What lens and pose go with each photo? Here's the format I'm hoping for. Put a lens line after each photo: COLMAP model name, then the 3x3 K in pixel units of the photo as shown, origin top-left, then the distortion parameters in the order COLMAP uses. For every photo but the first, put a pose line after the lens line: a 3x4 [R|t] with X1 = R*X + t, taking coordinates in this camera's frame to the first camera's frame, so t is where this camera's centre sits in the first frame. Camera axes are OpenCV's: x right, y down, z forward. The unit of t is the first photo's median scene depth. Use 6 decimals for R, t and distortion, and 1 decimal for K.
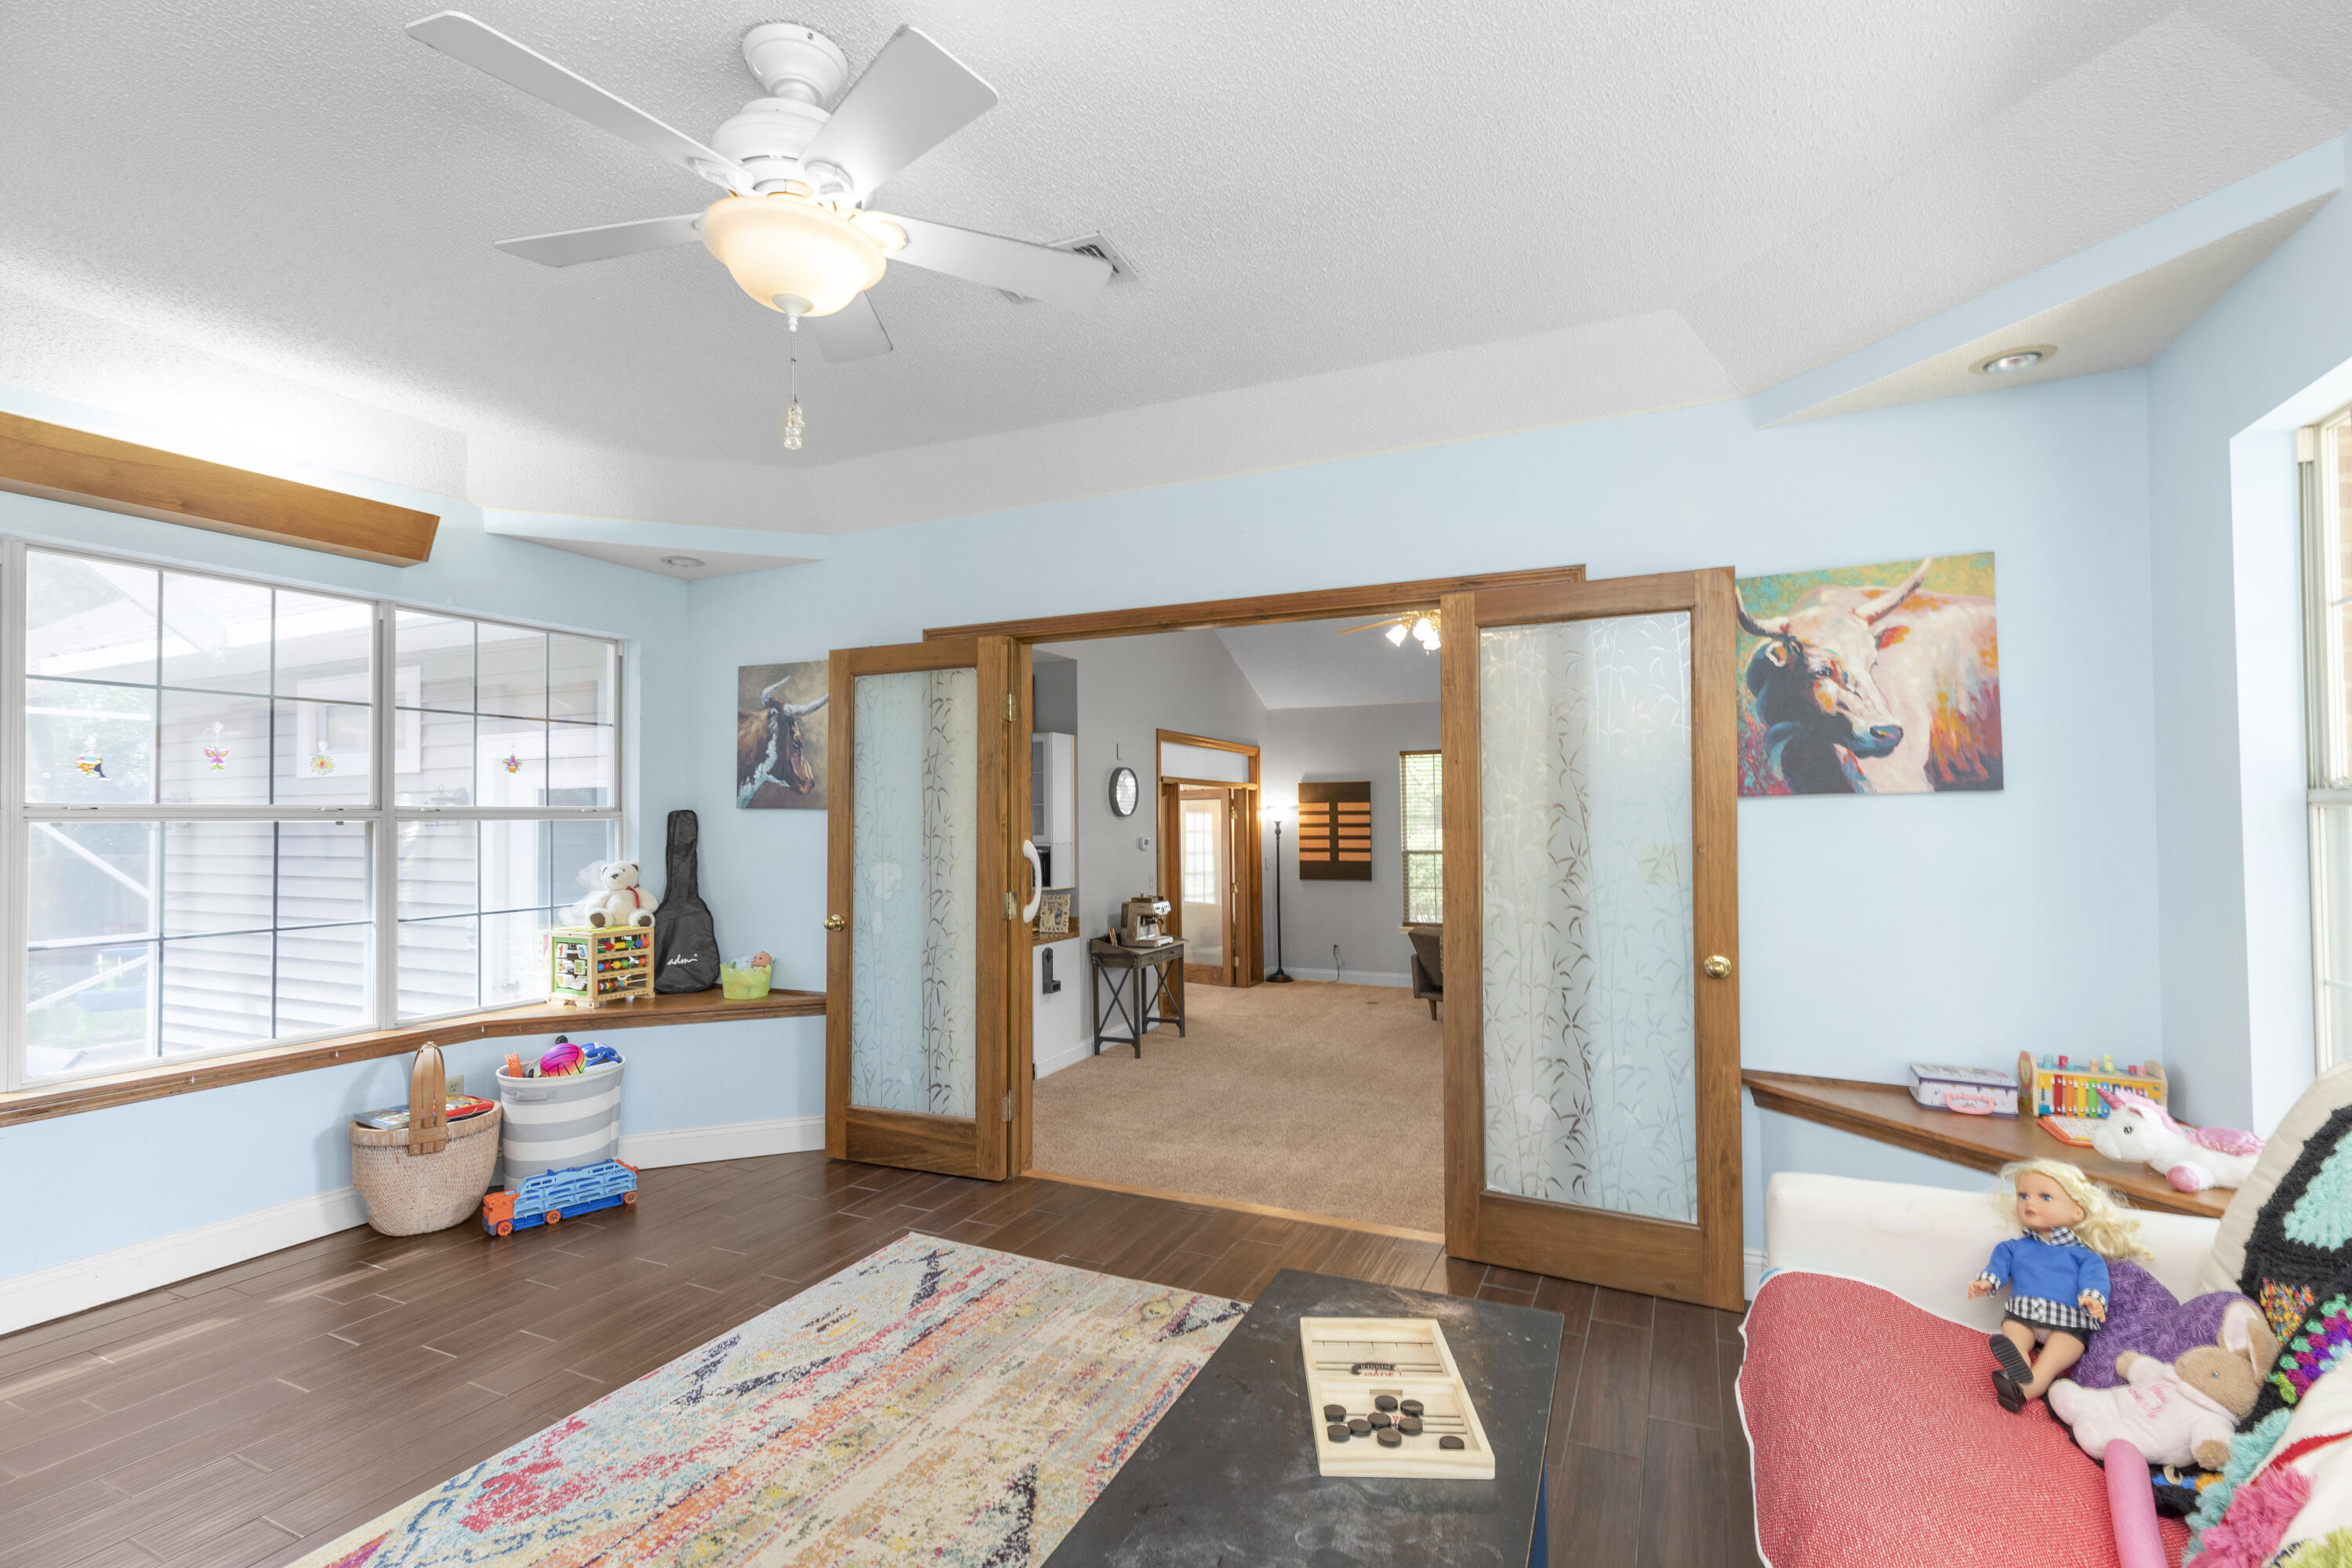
lens RADIAL K [[1071.0, 0, 1182.2], [0, 1071.0, 797.1], [0, 0, 1]] dist [0.003224, 0.000309]
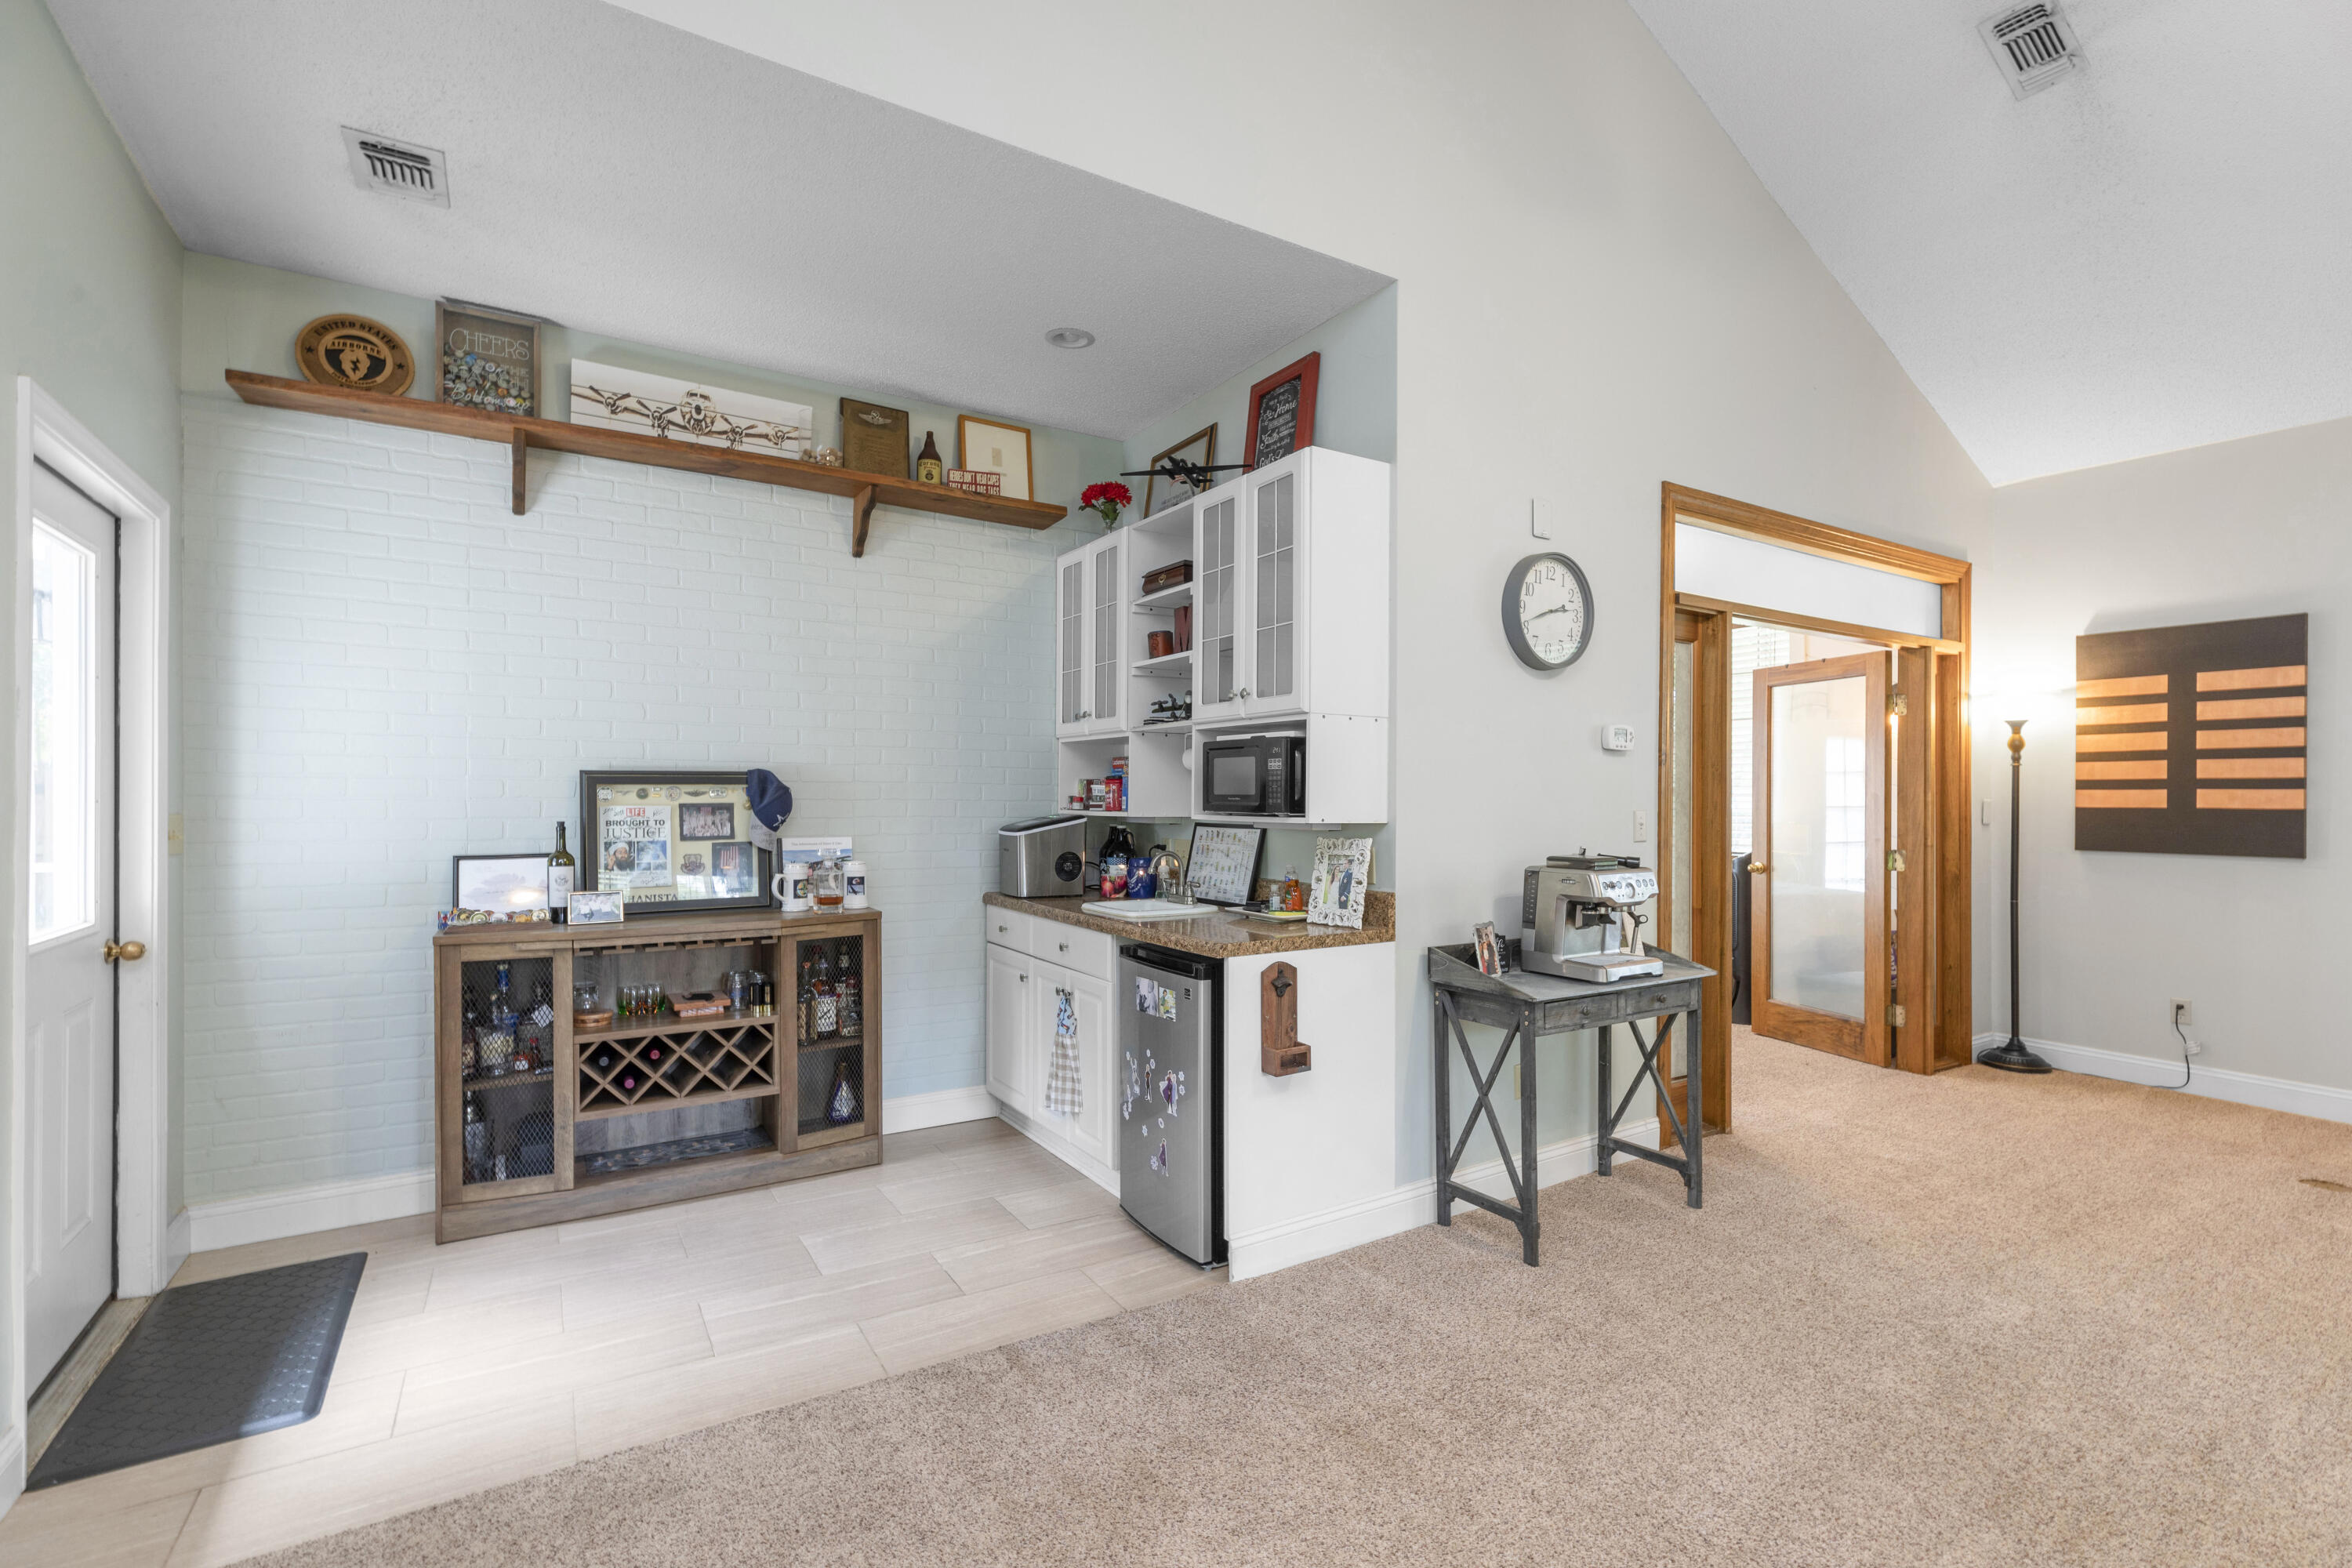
lens RADIAL K [[1071.0, 0, 1182.2], [0, 1071.0, 797.1], [0, 0, 1]] dist [0.003224, 0.000309]
pose [[0.834168, 0.016109, -0.551275, 0.055102], [-0.001571, 0.999639, 0.026833, 0.053286], [0.551509, -0.021517, 0.833892, 0.511755]]
